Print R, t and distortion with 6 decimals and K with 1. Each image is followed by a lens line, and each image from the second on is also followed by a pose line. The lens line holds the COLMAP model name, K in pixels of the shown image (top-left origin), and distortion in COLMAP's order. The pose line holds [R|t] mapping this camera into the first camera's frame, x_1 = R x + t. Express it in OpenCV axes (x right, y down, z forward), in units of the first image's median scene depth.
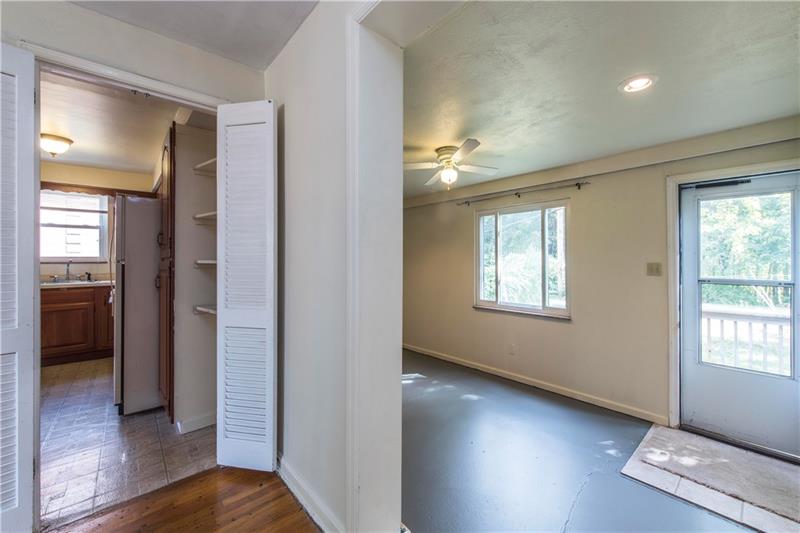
lens RADIAL K [[322.0, 0, 423.0], [0, 322.0, 251.4], [0, 0, 1]] dist [-0.001717, -0.001061]
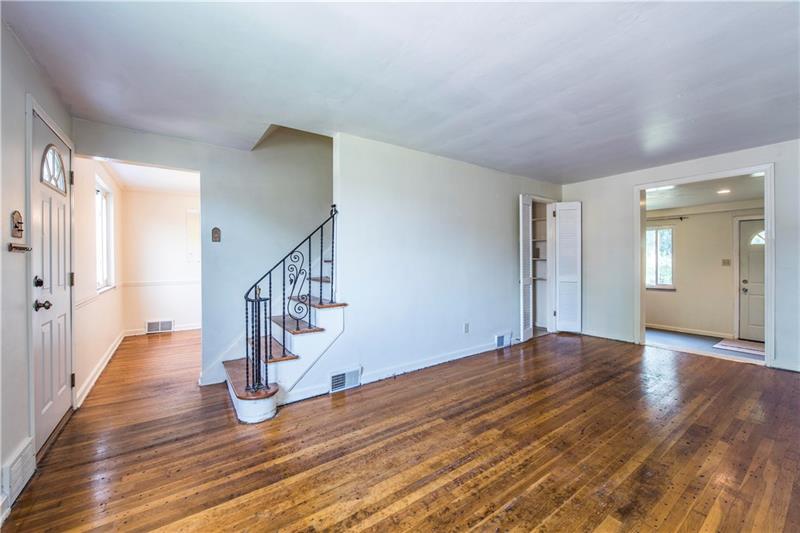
lens RADIAL K [[322.0, 0, 400.8], [0, 322.0, 261.8], [0, 0, 1]] dist [-0.001717, -0.001061]
pose [[0.991943, 0.000089, -0.126688, -1.071813], [0.003595, 0.999577, 0.028855, -0.015904], [0.126637, -0.029078, 0.991523, -1.276962]]
